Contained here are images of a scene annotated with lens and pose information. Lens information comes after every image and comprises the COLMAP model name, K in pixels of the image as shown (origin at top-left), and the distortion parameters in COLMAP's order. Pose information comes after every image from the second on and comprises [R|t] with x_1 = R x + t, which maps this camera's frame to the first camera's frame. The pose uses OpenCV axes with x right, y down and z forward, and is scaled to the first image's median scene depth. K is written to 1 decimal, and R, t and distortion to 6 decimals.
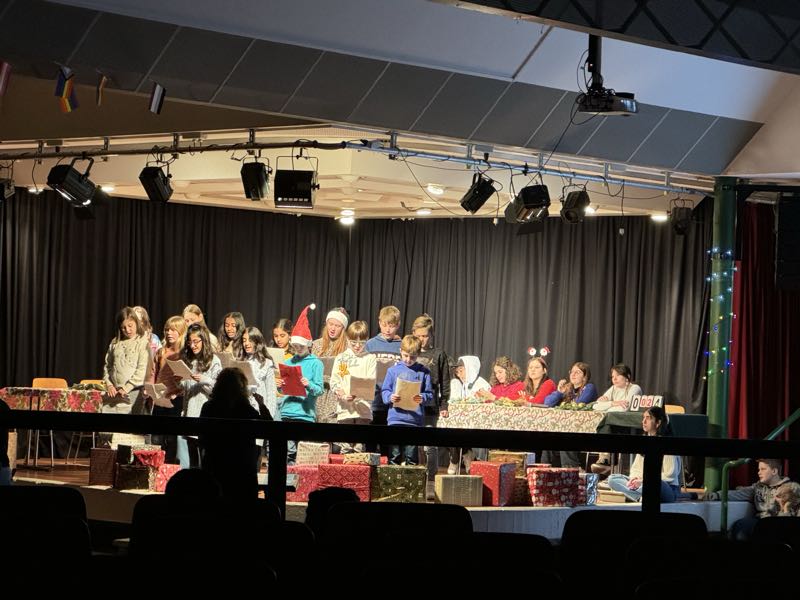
lens RADIAL K [[2334.9, 0, 381.1], [0, 2334.9, 289.1], [0, 0, 1]] dist [0.043987, 0.000000]
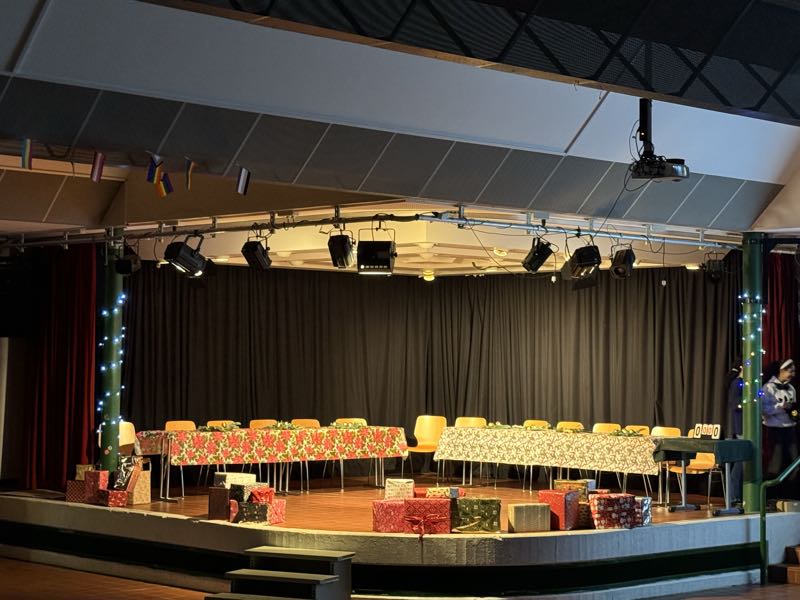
lens RADIAL K [[1627.3, 0, 399.9], [0, 1627.3, 302.0], [0, 0, 1]] dist [0.165091, 0.000000]
pose [[0.998591, -0.032245, -0.042142, 0.007257], [0.031944, 0.999459, -0.007793, -0.014091], [0.042371, 0.006435, 0.999081, 0.203007]]
